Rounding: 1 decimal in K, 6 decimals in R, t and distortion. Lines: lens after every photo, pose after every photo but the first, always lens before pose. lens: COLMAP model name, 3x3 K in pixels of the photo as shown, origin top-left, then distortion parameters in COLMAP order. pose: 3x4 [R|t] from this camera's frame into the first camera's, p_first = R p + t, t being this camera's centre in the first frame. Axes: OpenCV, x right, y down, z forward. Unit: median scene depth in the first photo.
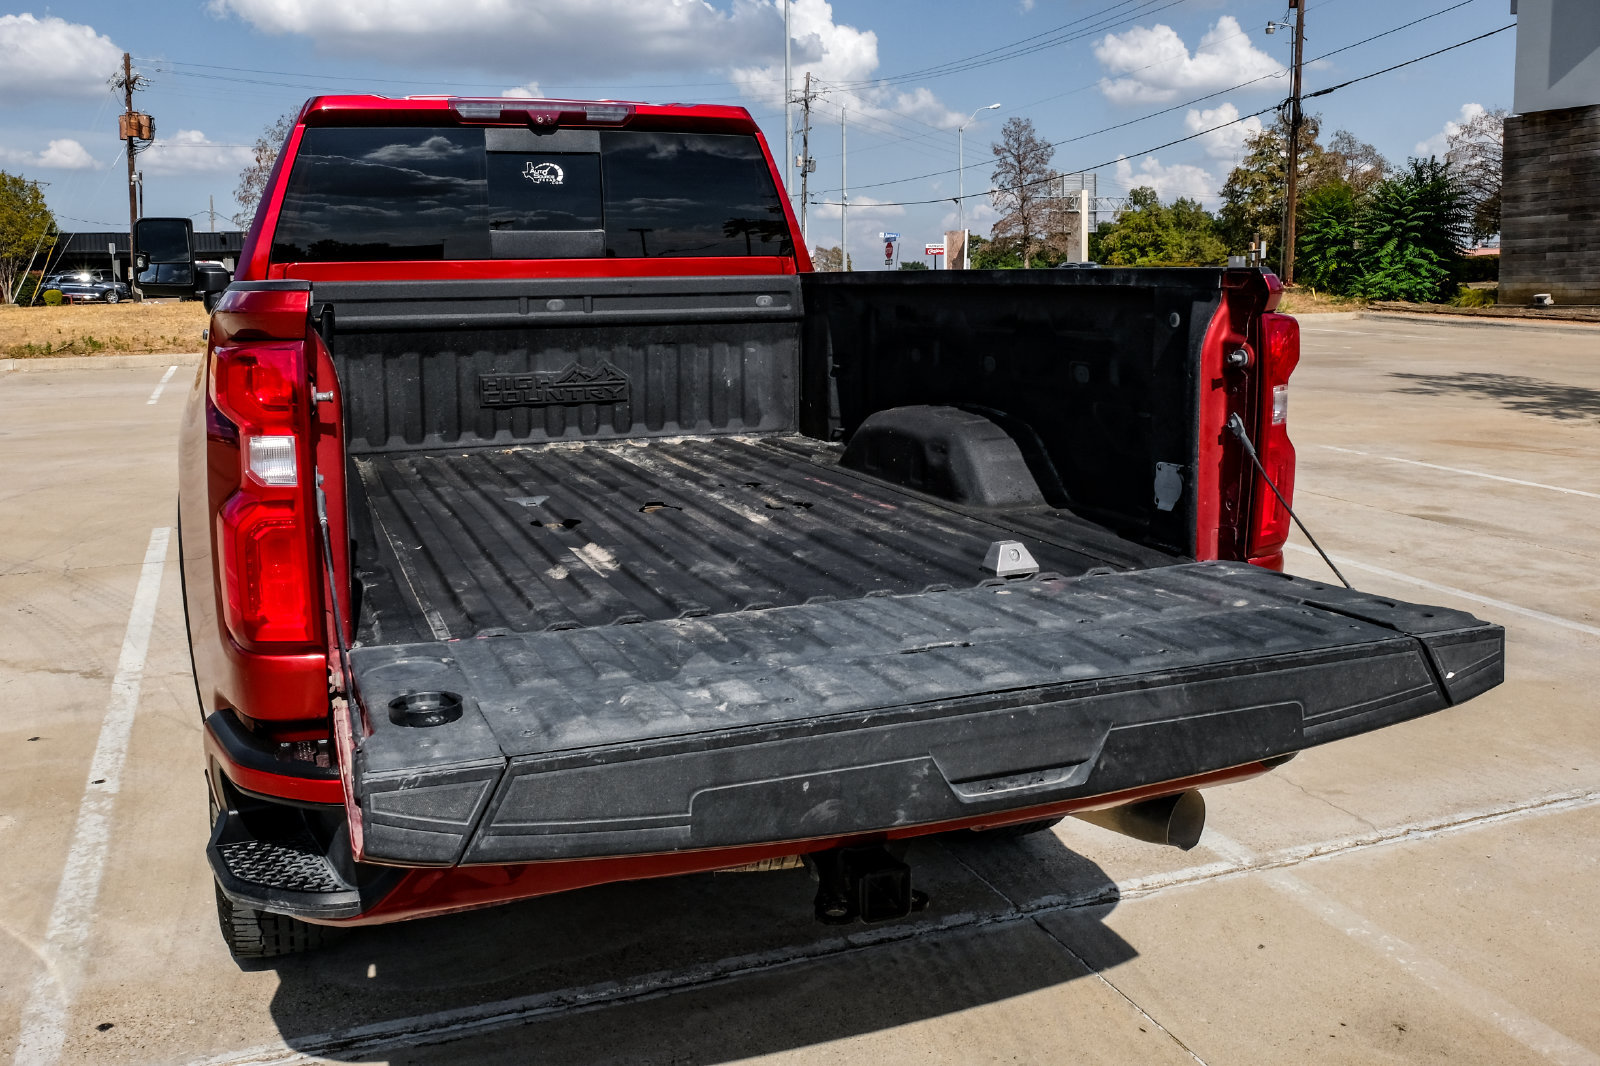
lens RADIAL K [[1336.7, 0, 718.5], [0, 1336.7, 439.7], [0, 0, 1]] dist [-0.017205, 0.006819]
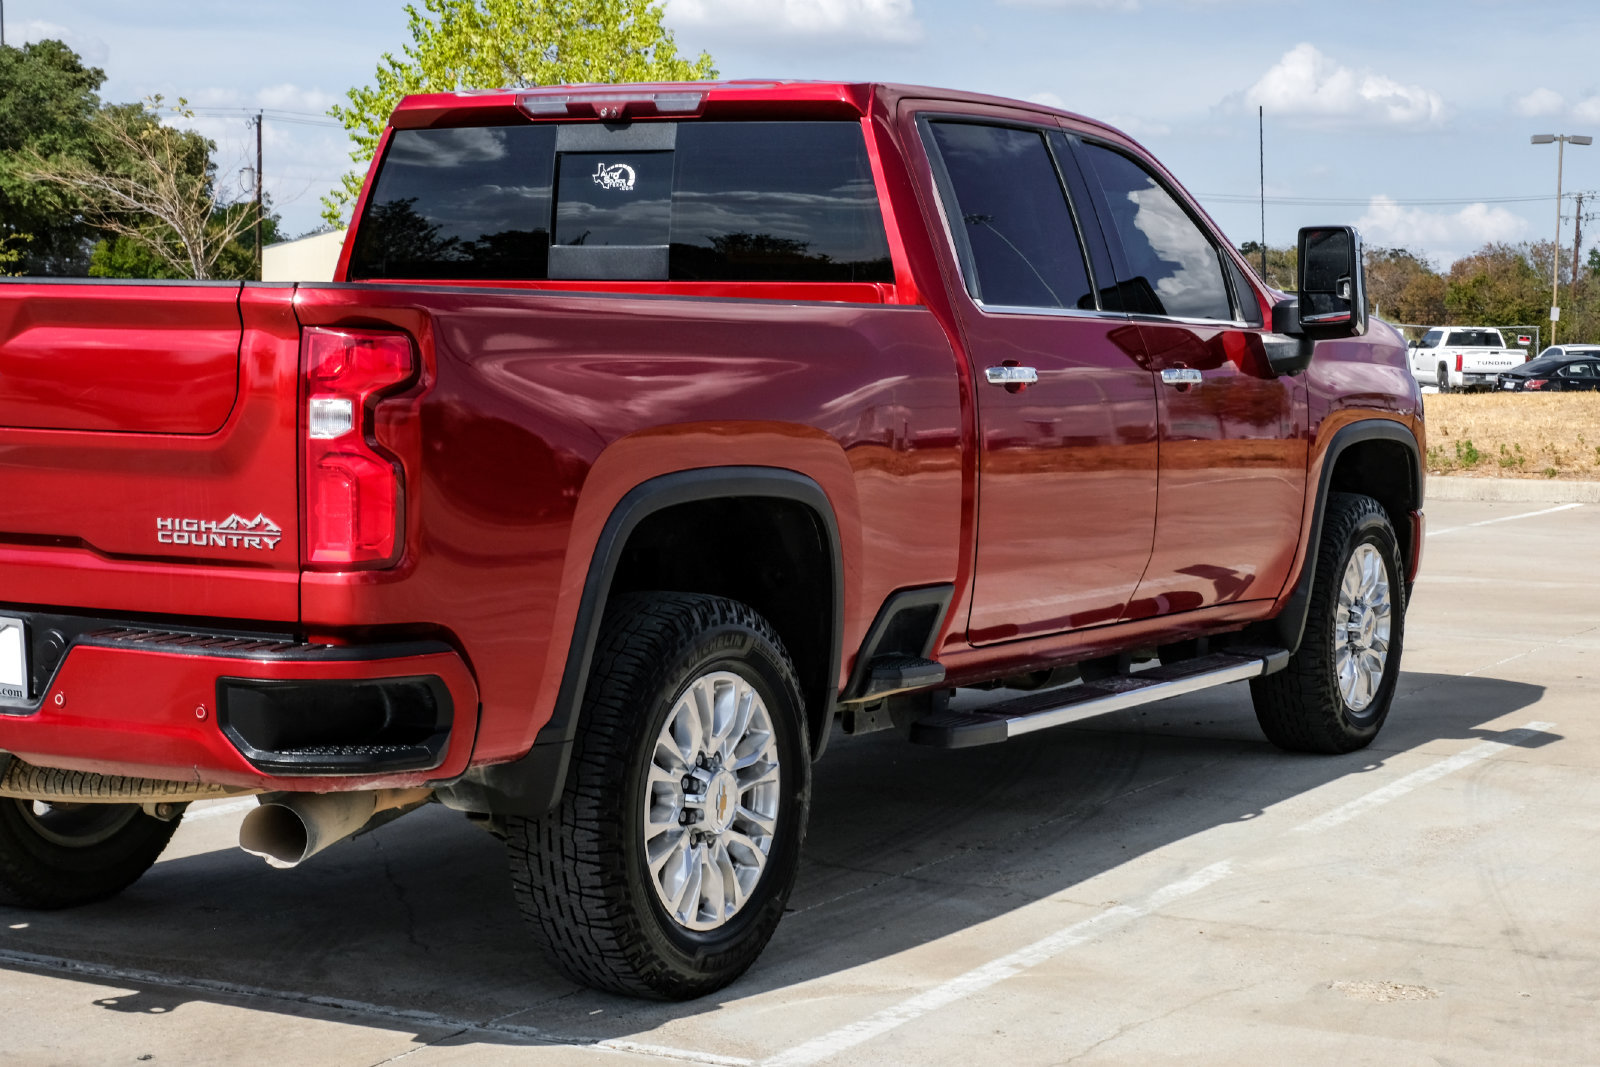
lens RADIAL K [[3177.6, 0, 891.0], [0, 3177.6, 574.0], [0, 0, 1]] dist [-0.029049, 0.573260]
pose [[0.672353, 0.080111, -0.735883, 1.412308], [-0.119899, 0.992785, -0.001469, 0.024381], [0.730456, 0.089219, 0.677108, -0.169772]]
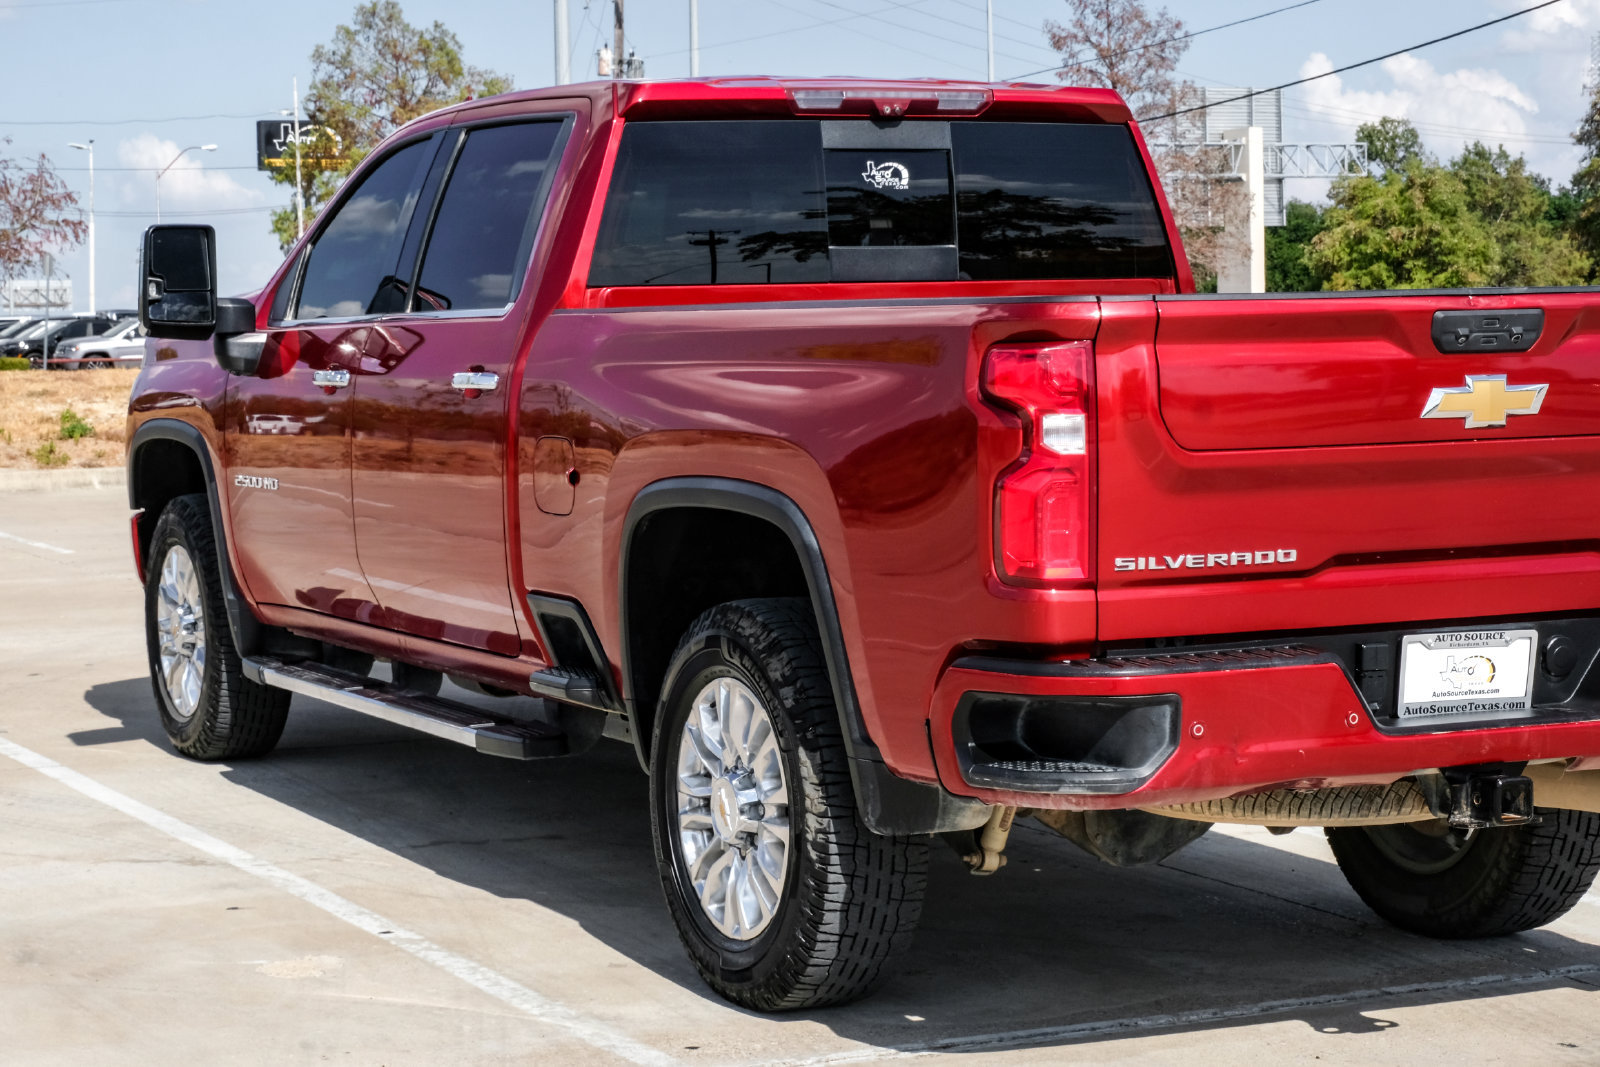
lens RADIAL K [[3398.3, 0, 641.5], [0, 3398.3, 567.9], [0, 0, 1]] dist [-0.035439, 0.716490]
pose [[0.995418, -0.011240, 0.094953, -0.464628], [0.016306, 0.998475, -0.052744, 0.137188], [-0.094215, 0.054051, 0.994084, -0.975853]]
